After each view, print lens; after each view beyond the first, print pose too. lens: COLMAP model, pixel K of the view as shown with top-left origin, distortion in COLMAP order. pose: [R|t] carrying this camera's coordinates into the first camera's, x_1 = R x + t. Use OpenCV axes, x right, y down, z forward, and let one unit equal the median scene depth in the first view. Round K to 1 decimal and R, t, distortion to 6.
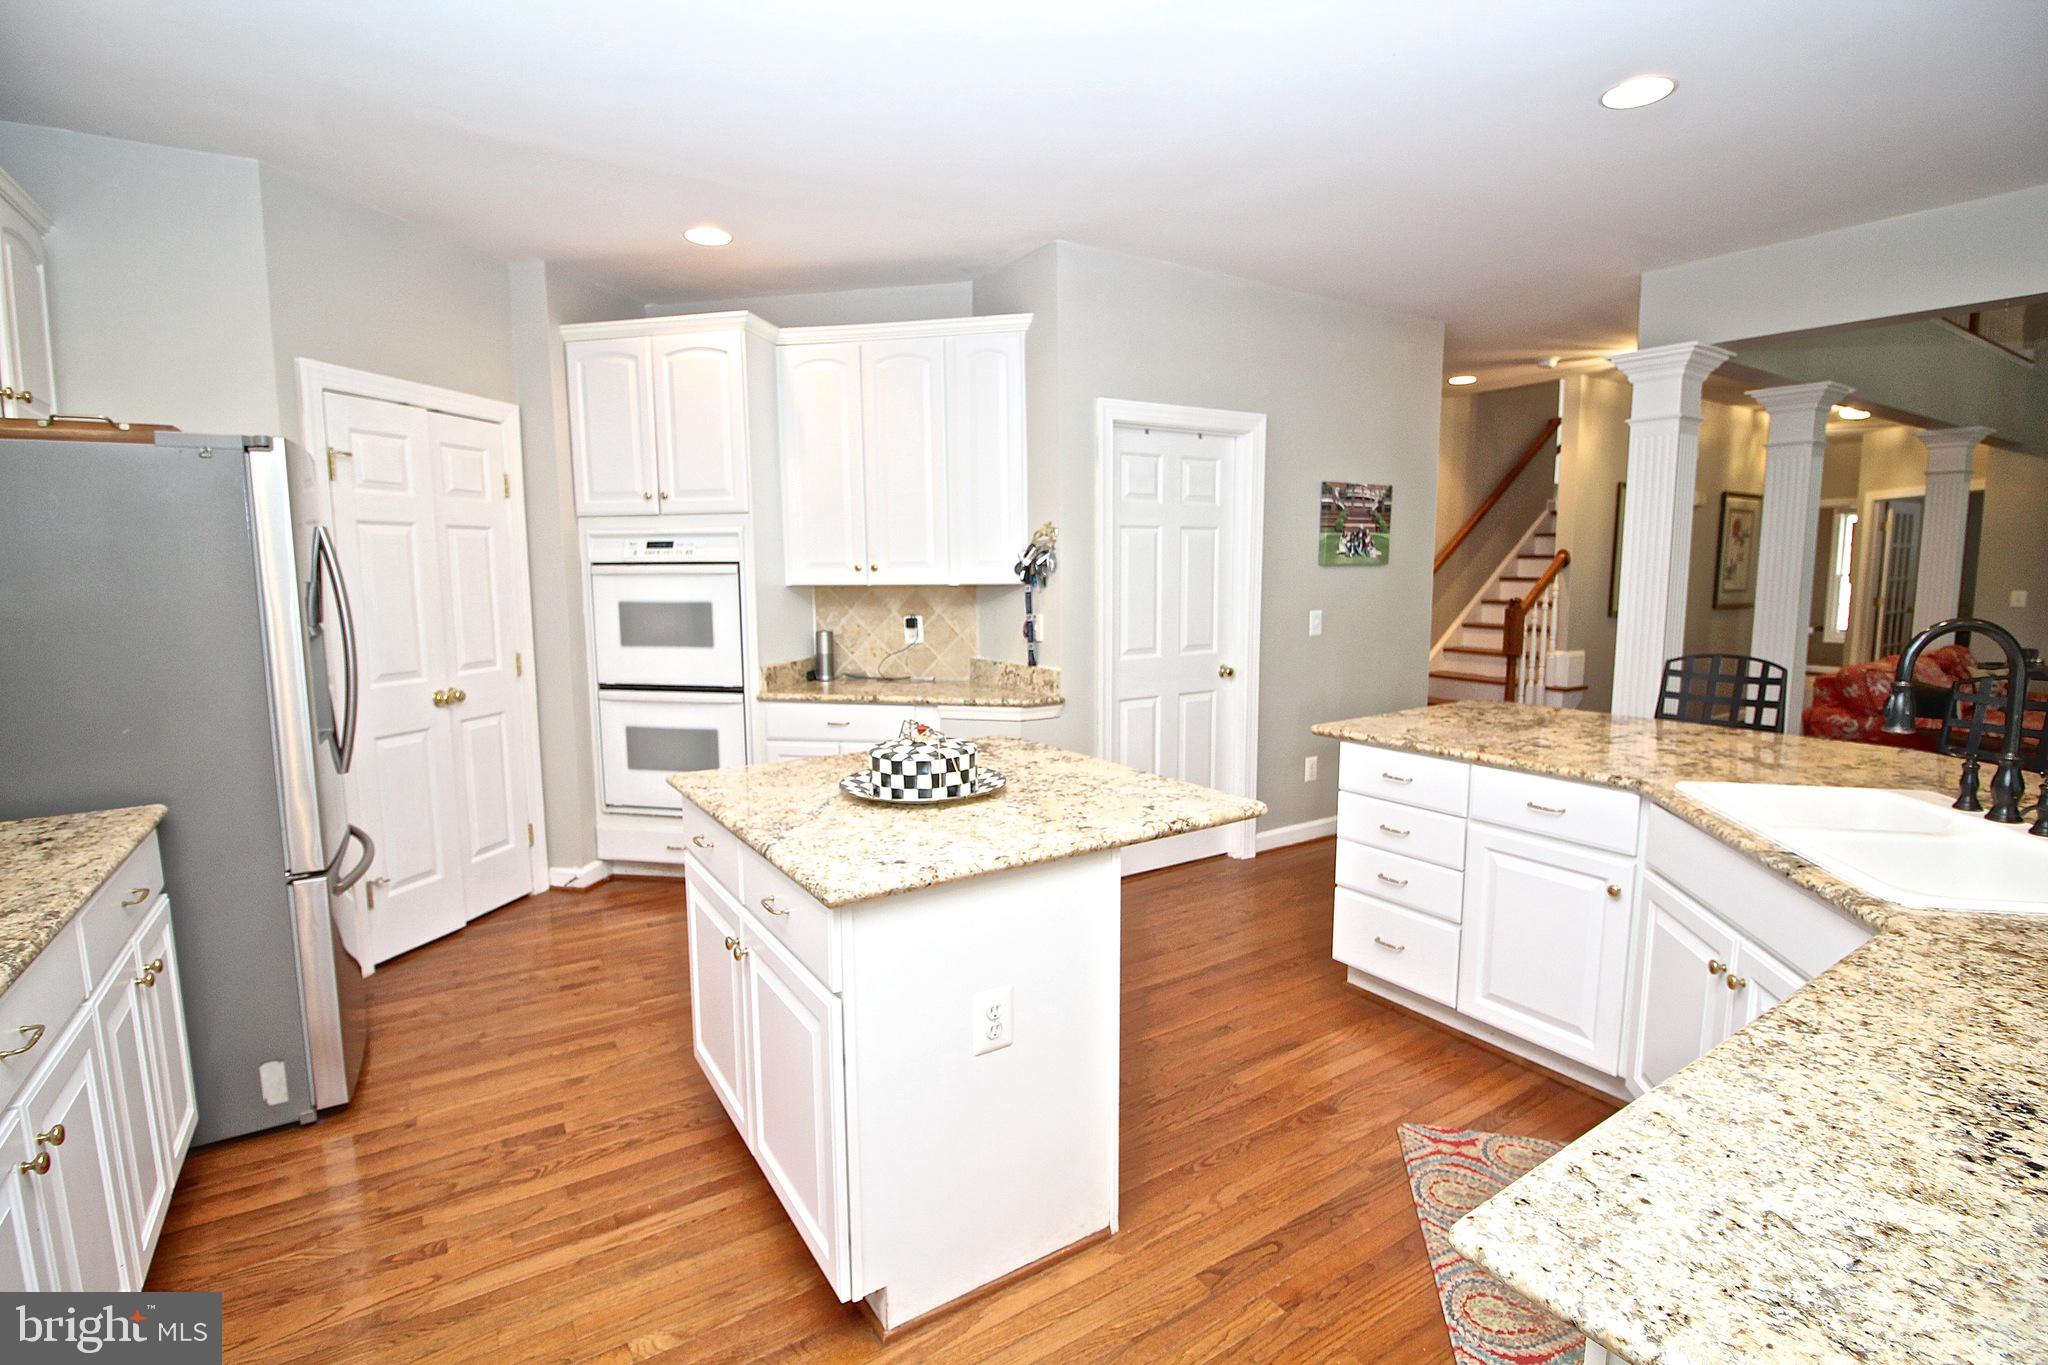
lens RADIAL K [[950.6, 0, 1024.0], [0, 950.6, 682.5], [0, 0, 1]] dist [-0.008784, -0.010257]
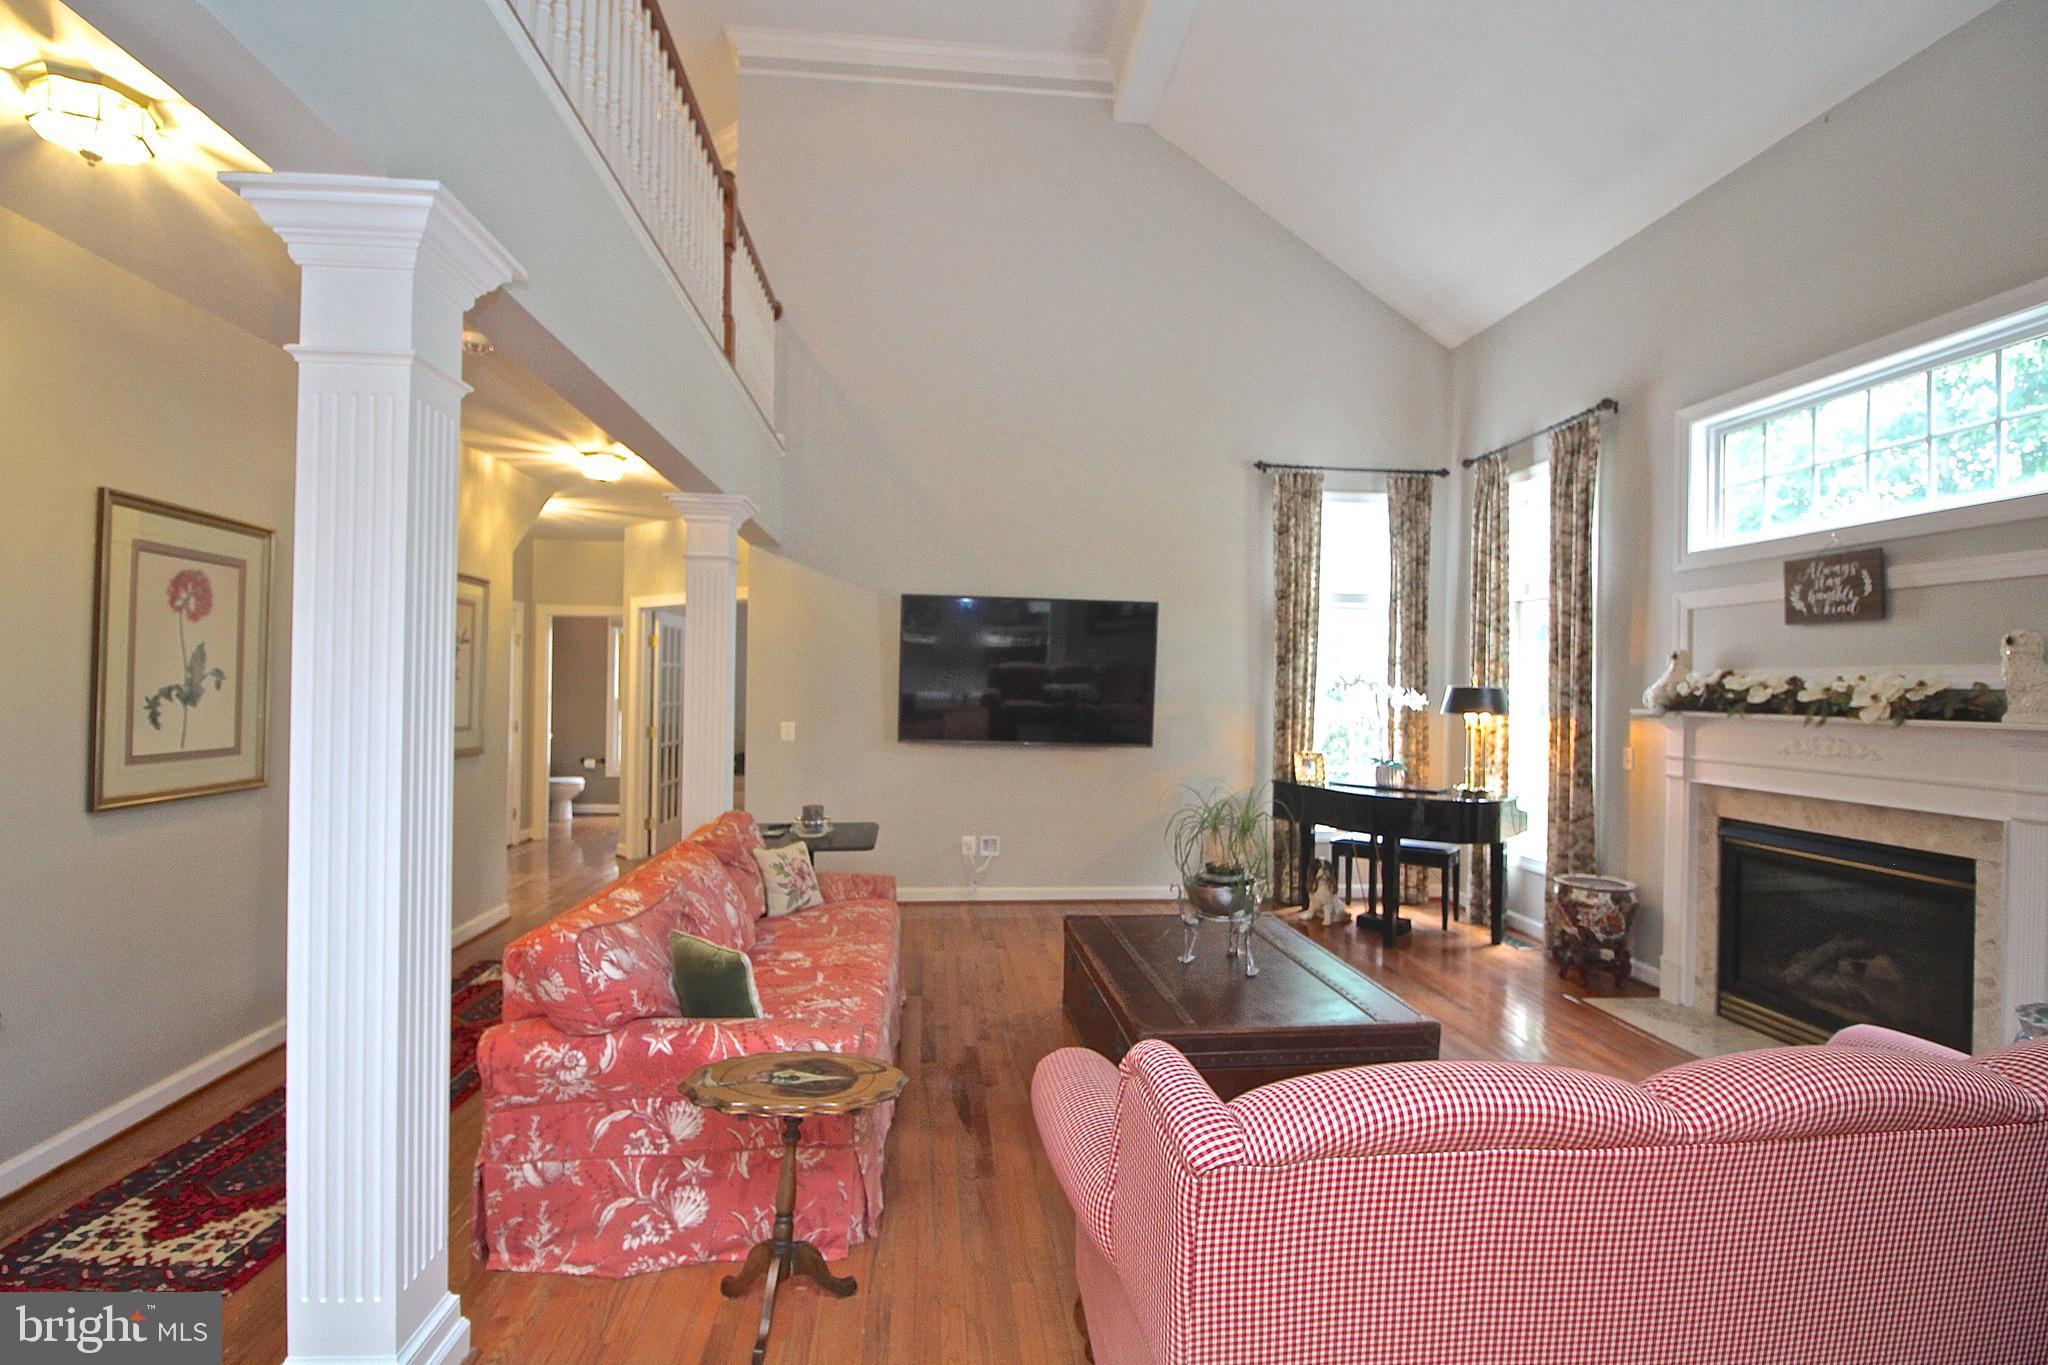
lens RADIAL K [[950.6, 0, 1024.0], [0, 950.6, 682.5], [0, 0, 1]] dist [-0.008784, -0.010257]
pose [[0.459393, 0.015644, 0.888095, 0.332152], [0.092444, 0.993573, -0.065321, -0.045923], [-0.883409, 0.112107, 0.454995, 0.339147]]
